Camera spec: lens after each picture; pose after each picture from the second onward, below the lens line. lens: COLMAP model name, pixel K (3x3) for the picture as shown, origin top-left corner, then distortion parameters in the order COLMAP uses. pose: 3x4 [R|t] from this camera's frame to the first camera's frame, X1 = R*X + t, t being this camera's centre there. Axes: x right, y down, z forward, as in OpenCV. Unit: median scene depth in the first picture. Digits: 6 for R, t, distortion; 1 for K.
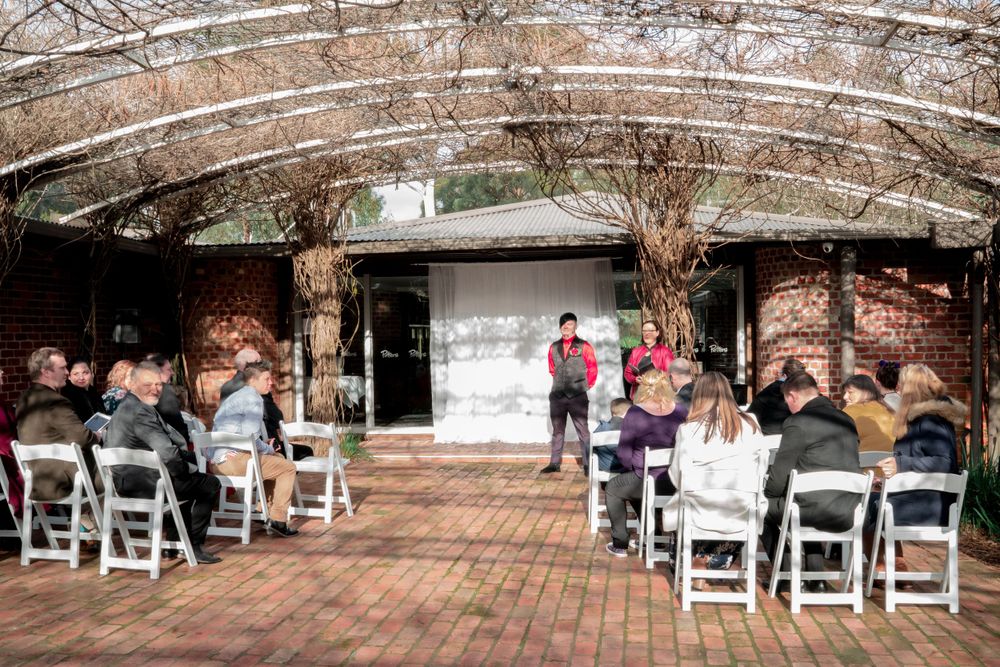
lens RADIAL K [[1034.8, 0, 500.0], [0, 1034.8, 364.3], [0, 0, 1]] dist [-0.112096, 0.155732]
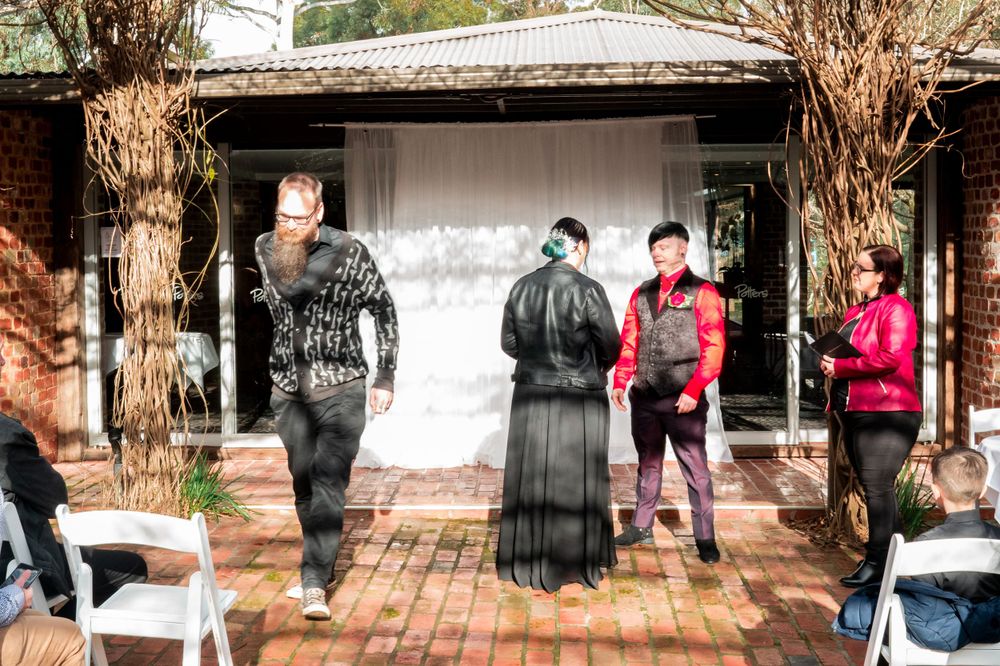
lens RADIAL K [[1614.3, 0, 500.0], [0, 1614.3, 333.0], [0, 0, 1]] dist [-0.089568, -0.021453]
pose [[0.998160, 0.003164, 0.060552, -0.051508], [-0.004472, 0.999759, 0.021472, -0.012811], [-0.060470, -0.021703, 0.997934, 0.236744]]
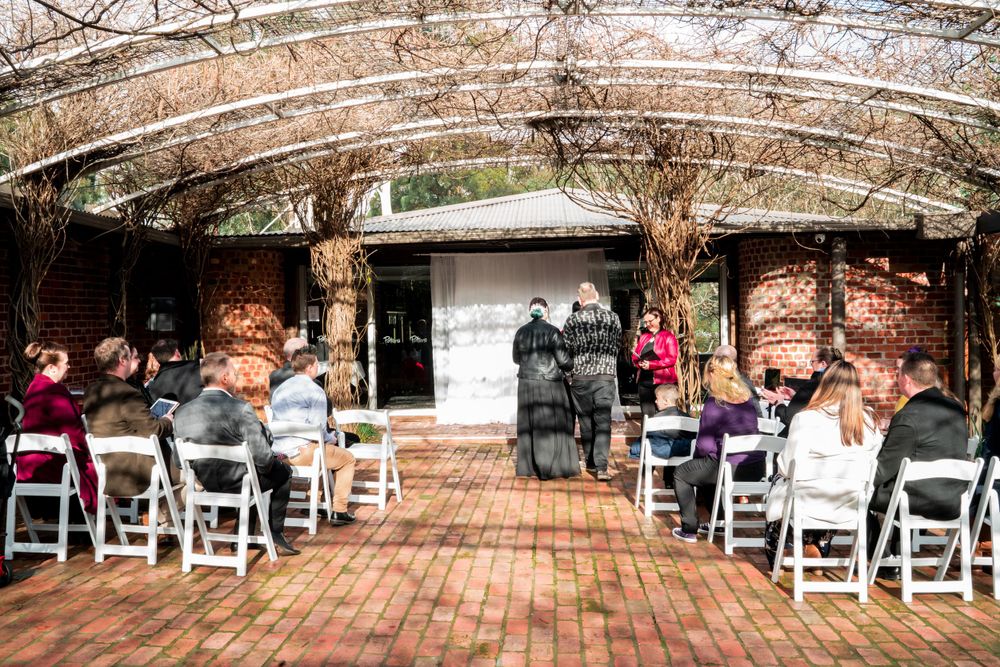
lens RADIAL K [[954.2, 0, 500.0], [0, 954.2, 333.5], [0, 0, 1]] dist [-0.109231, 0.137900]
pose [[0.999024, -0.003574, 0.044028, -0.053767], [0.004229, 0.999882, -0.014782, -0.002431], [-0.043970, 0.014954, 0.998921, 0.037467]]
